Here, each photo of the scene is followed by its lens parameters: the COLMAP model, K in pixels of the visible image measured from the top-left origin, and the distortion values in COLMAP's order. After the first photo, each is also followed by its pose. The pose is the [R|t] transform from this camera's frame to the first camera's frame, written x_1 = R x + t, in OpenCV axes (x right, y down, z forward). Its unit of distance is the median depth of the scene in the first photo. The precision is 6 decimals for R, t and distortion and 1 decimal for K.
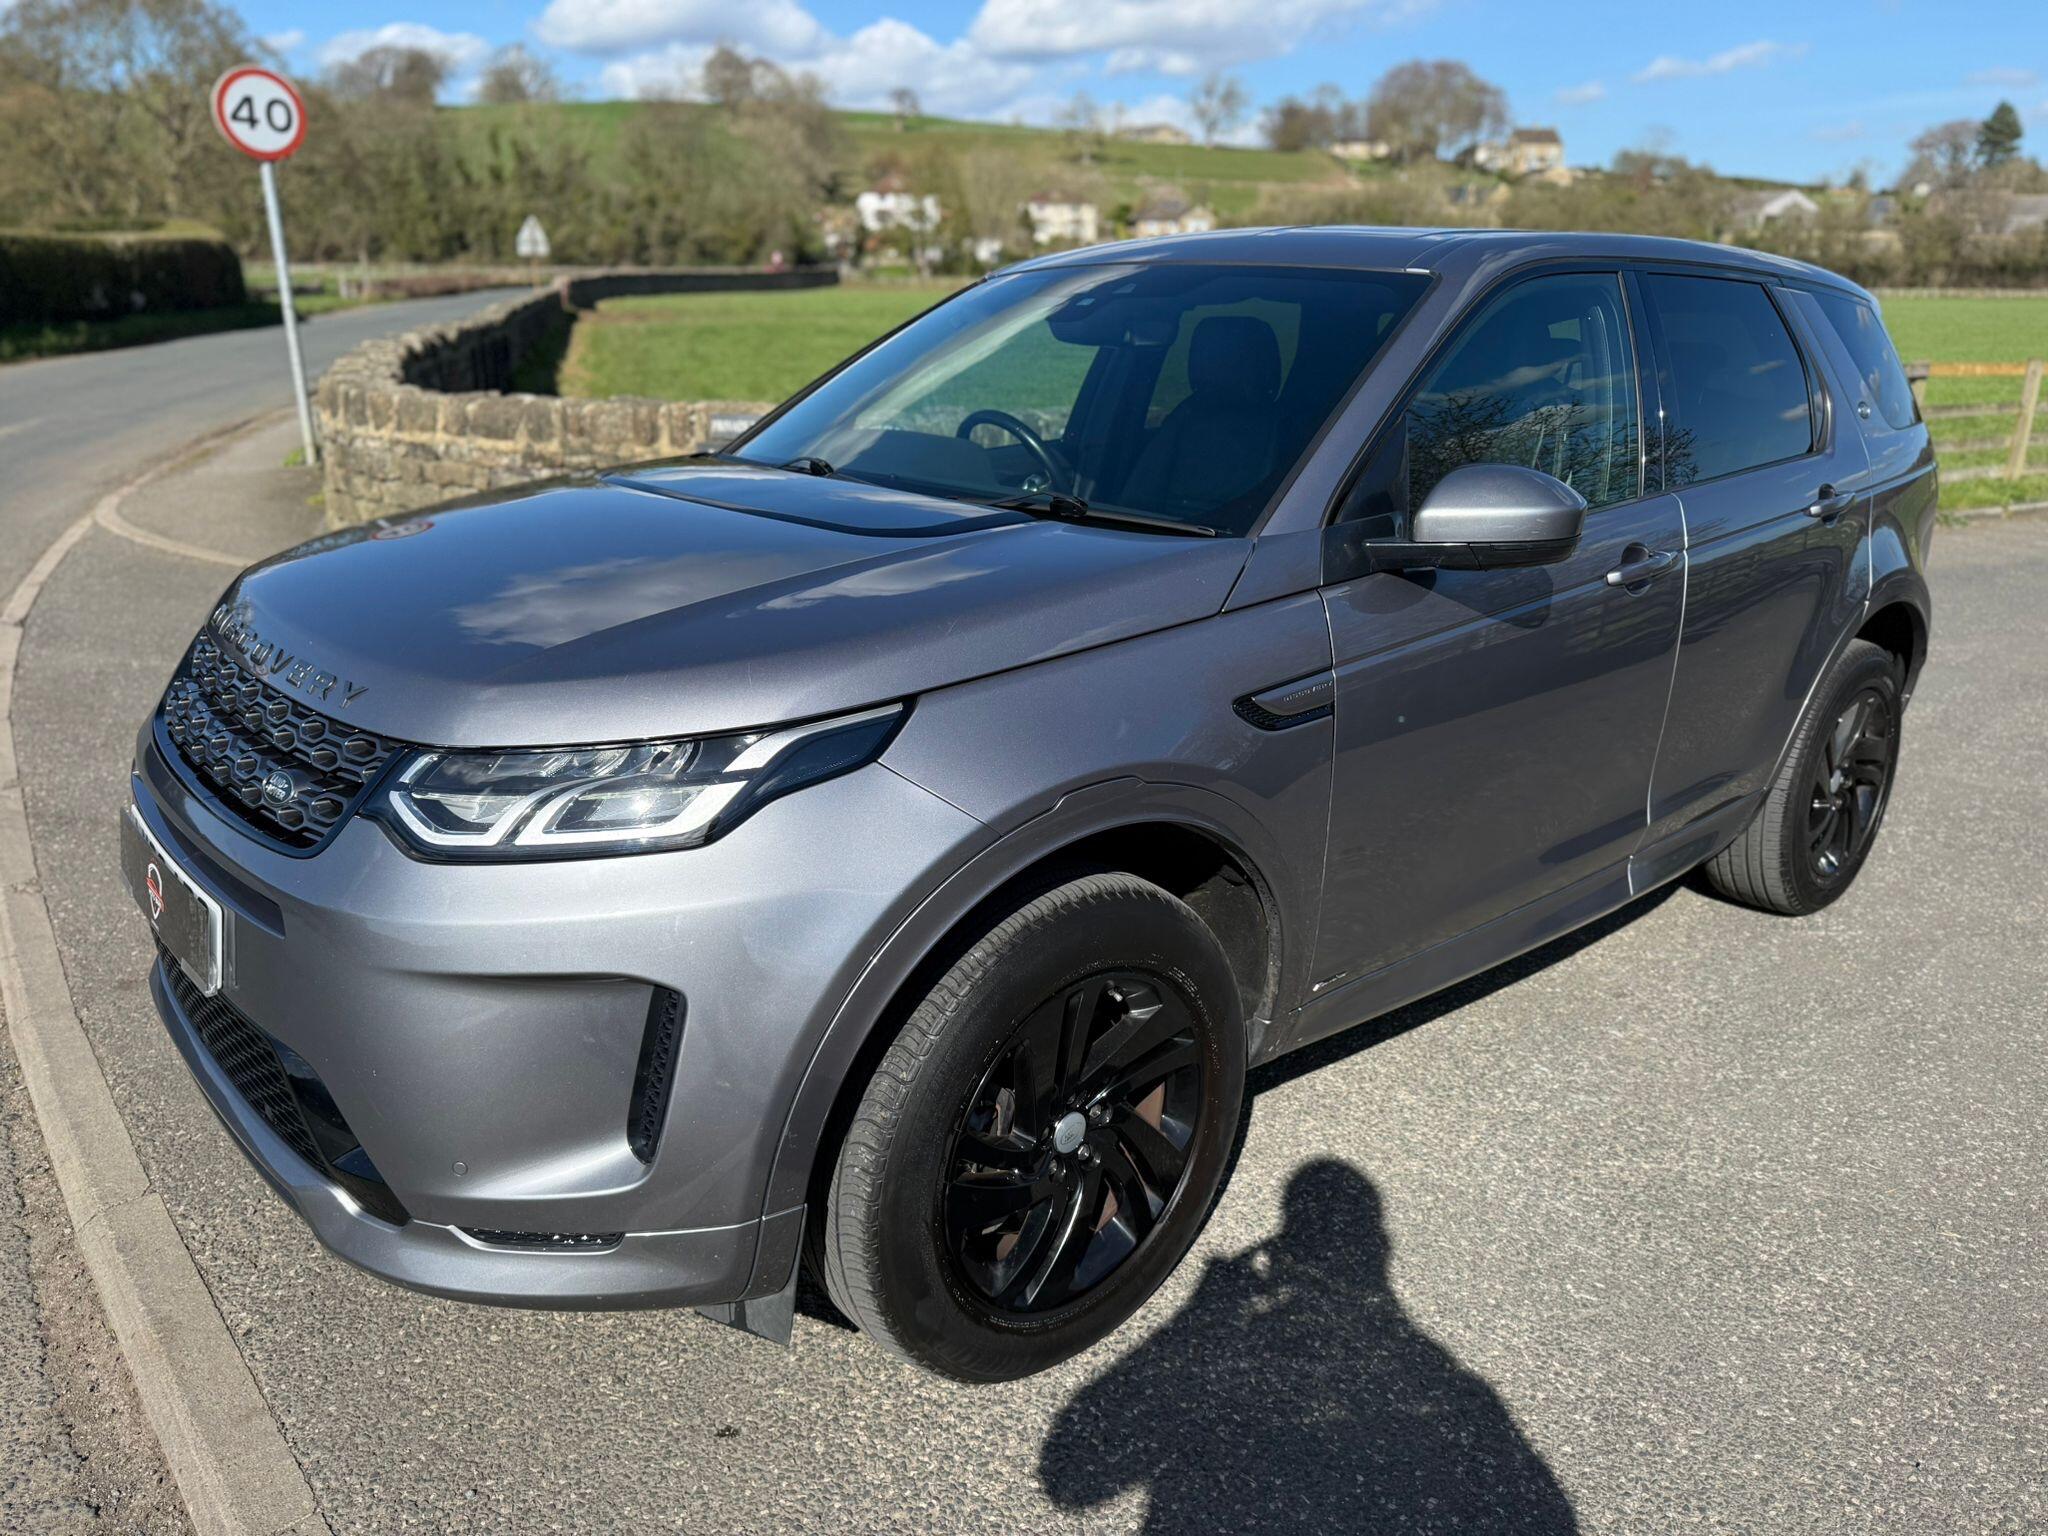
lens RADIAL K [[1462.6, 0, 1016.9], [0, 1462.6, 760.2], [0, 0, 1]] dist [-0.006441, 0.000892]
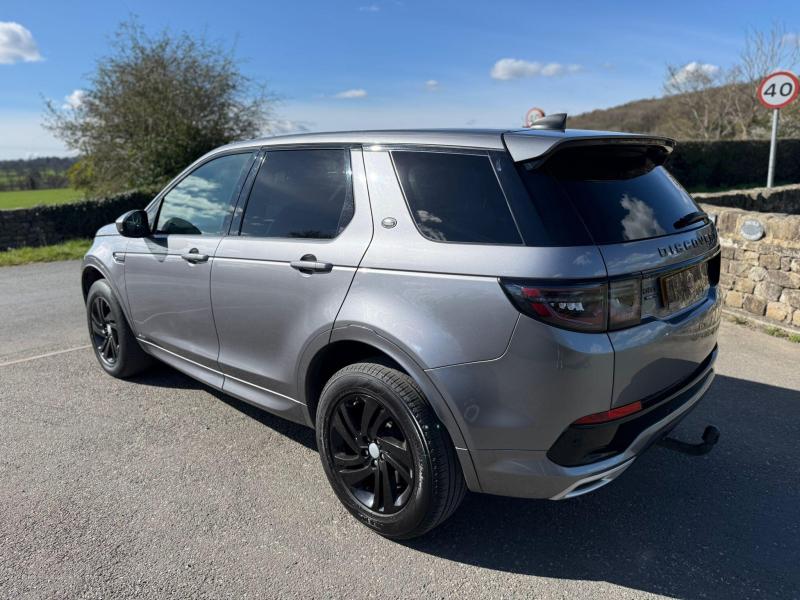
lens RADIAL K [[571.6, 0, 398.8], [0, 571.6, 303.2], [0, 0, 1]] dist [0.006051, -0.011590]
pose [[0.083318, 0.204135, -0.975391, 1.754218], [-0.273674, 0.945847, 0.174574, -0.382207], [0.958207, 0.252393, 0.134673, 1.391864]]
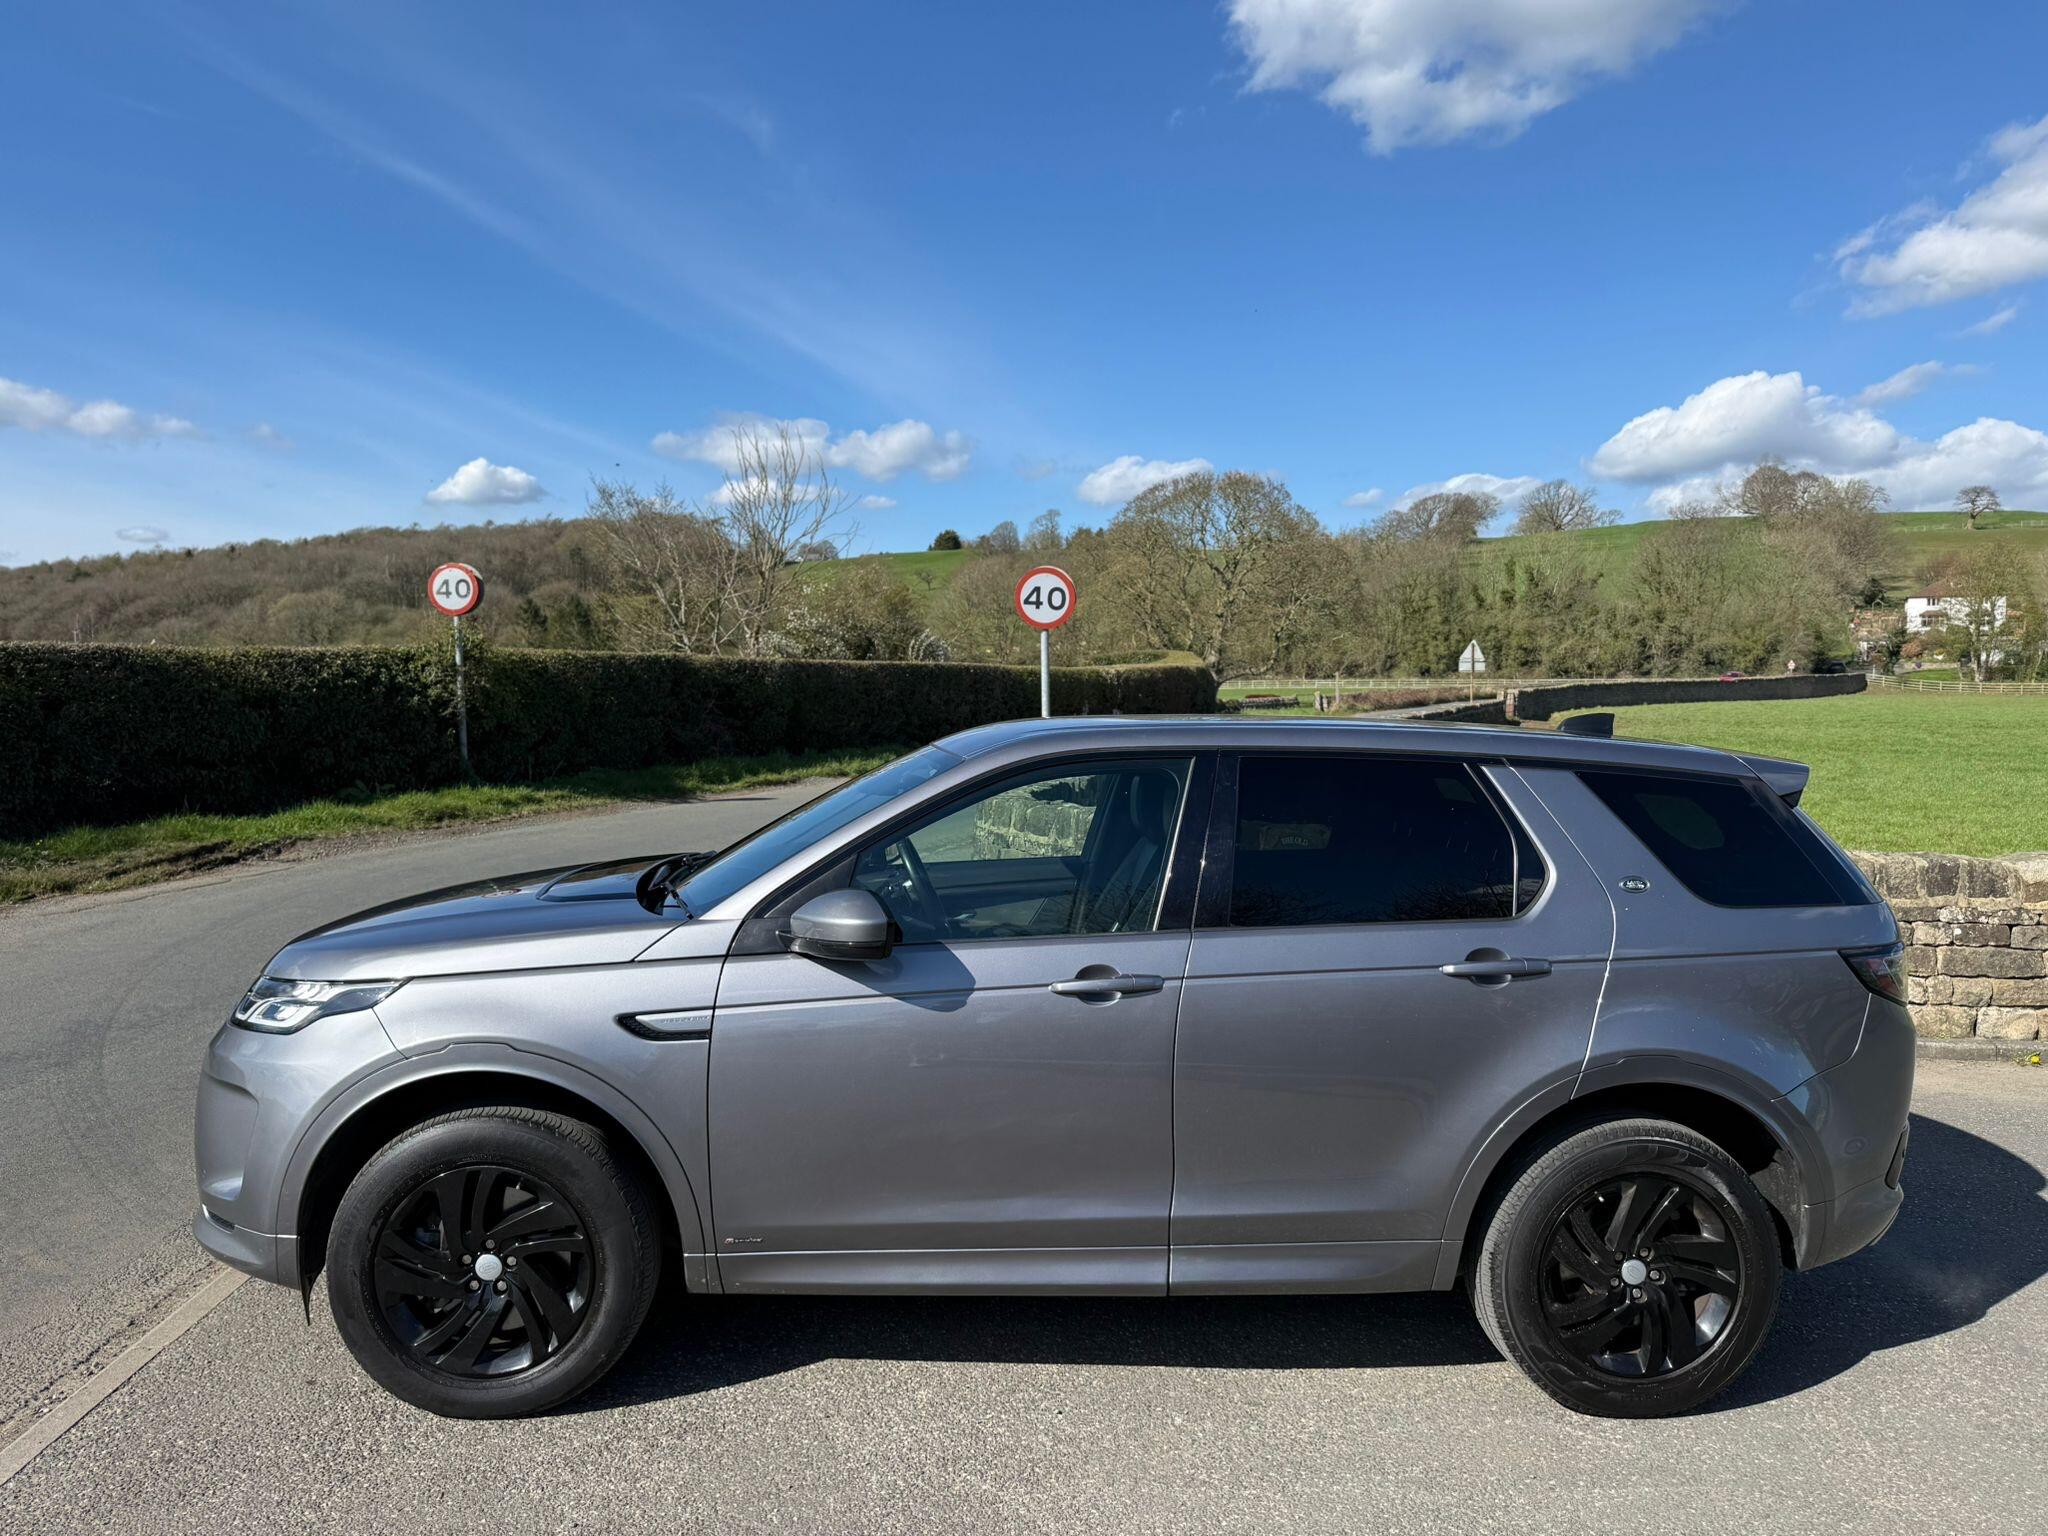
lens RADIAL K [[1463.4, 0, 1021.0], [0, 1463.4, 776.3], [0, 0, 1]] dist [0.006051, -0.011590]
pose [[0.783165, 0.027540, -0.621204, 1.282021], [-0.184515, 0.964315, -0.189870, -0.039903], [0.593807, 0.263321, 0.760299, -0.113170]]
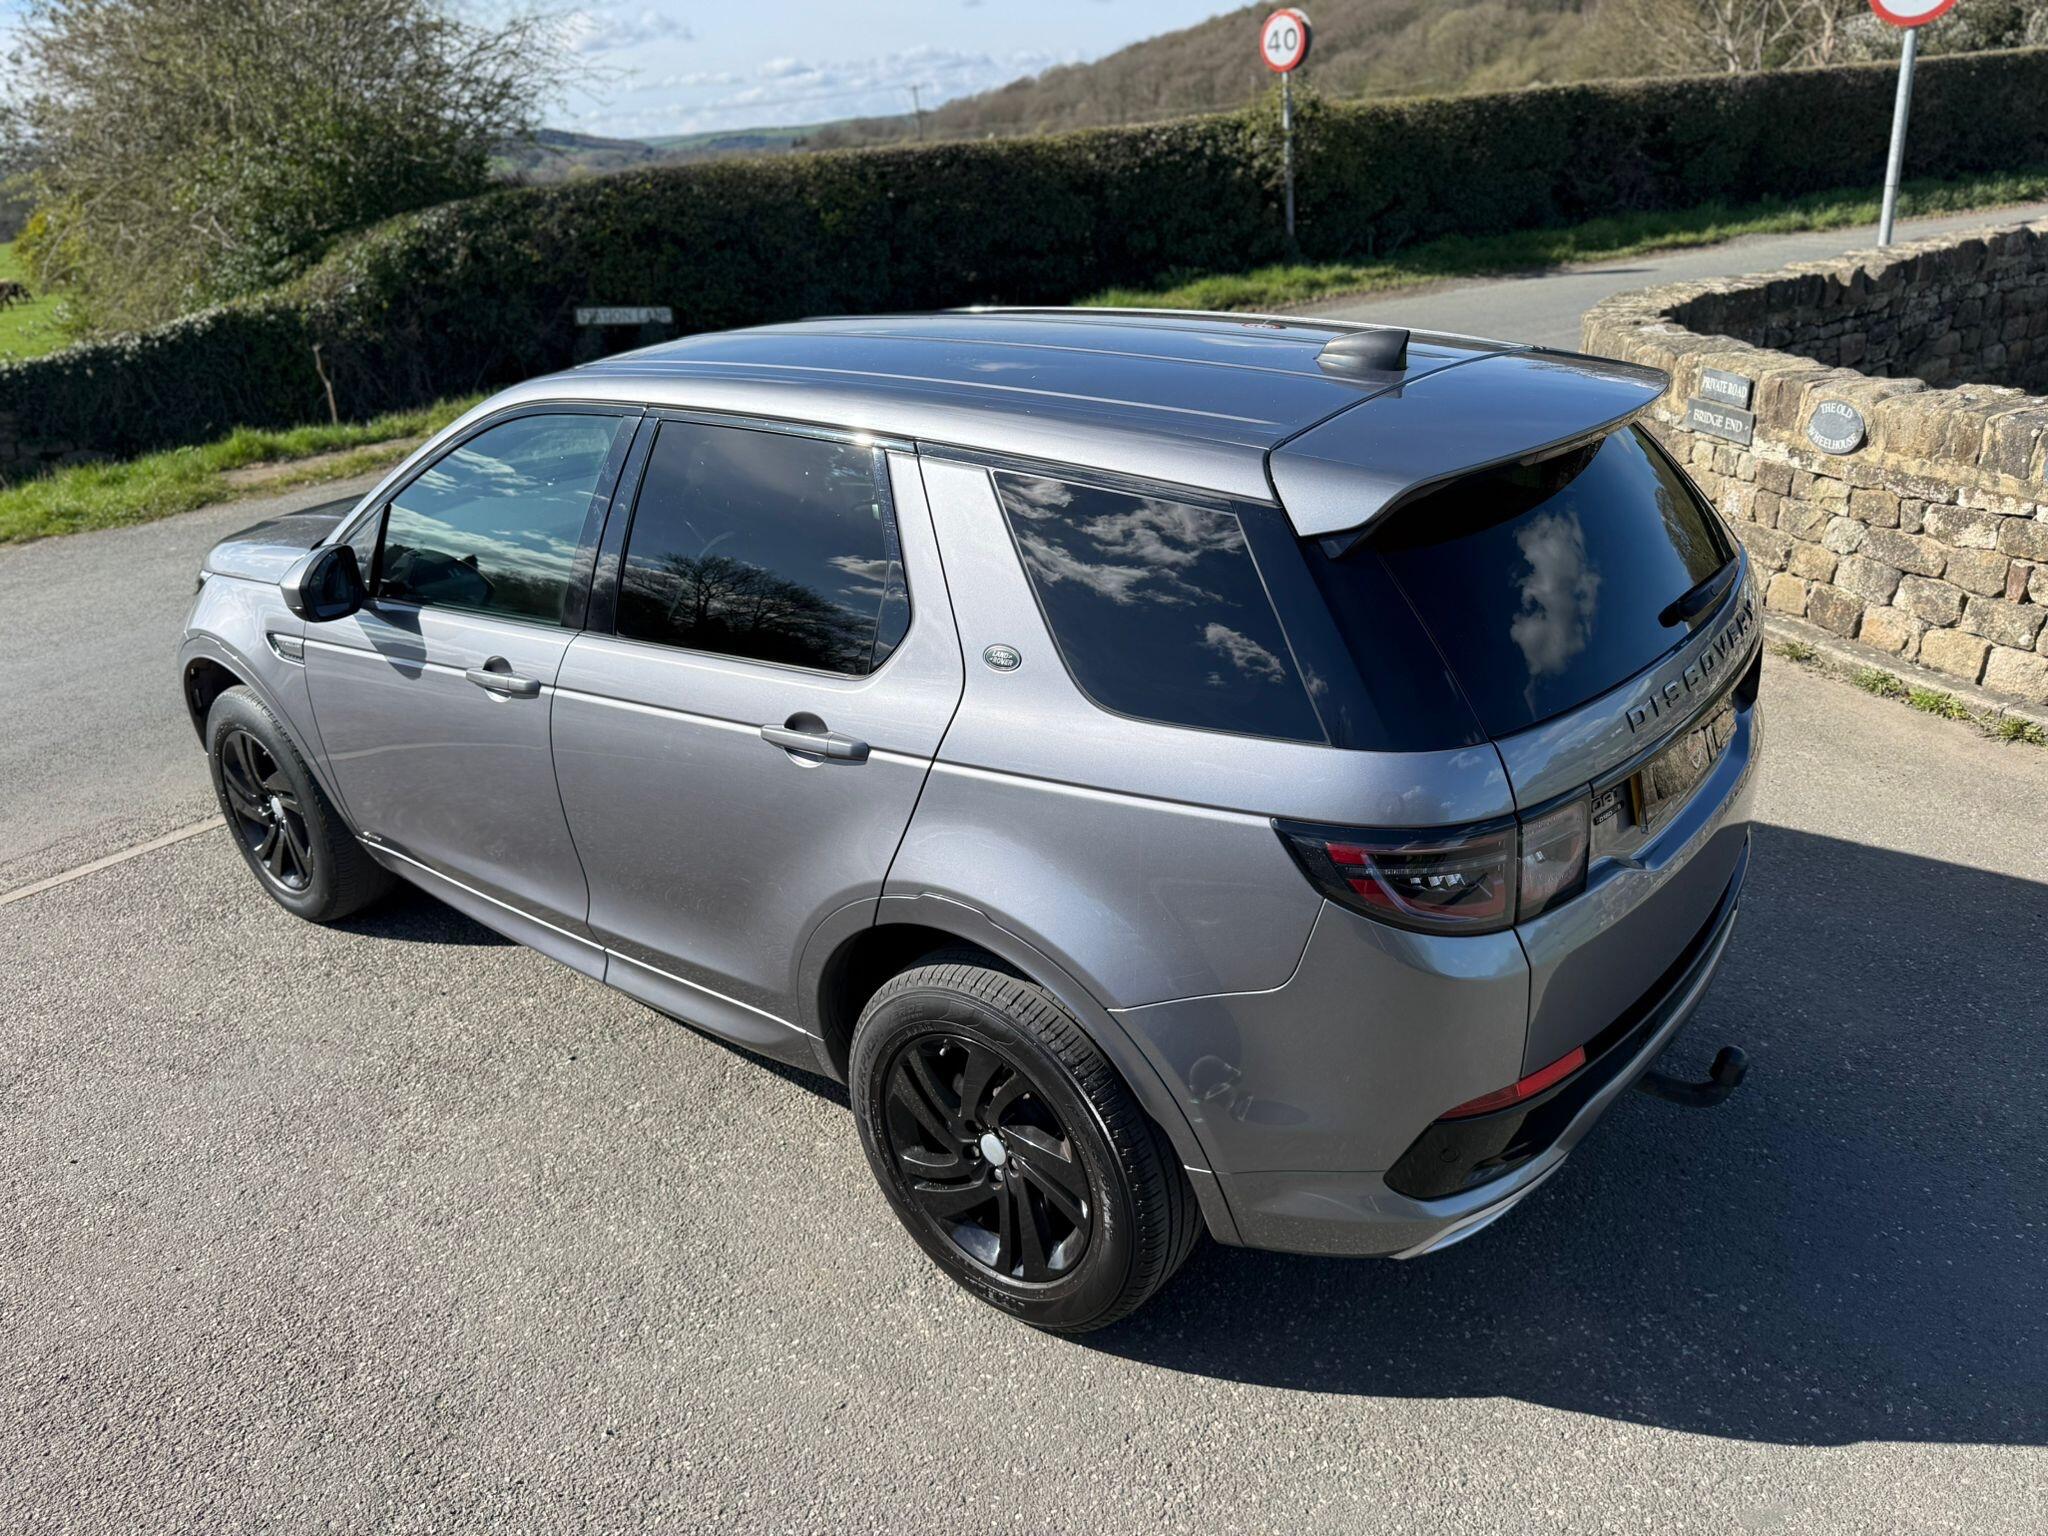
lens RADIAL K [[1463.6, 0, 1027.6], [0, 1463.6, 774.2], [0, 0, 1]] dist [0.012204, -0.016231]
pose [[0.154816, 0.366955, -0.917265, 1.772737], [-0.230607, 0.916234, 0.327621, -0.598758], [0.960652, 0.160807, 0.226471, 1.271364]]
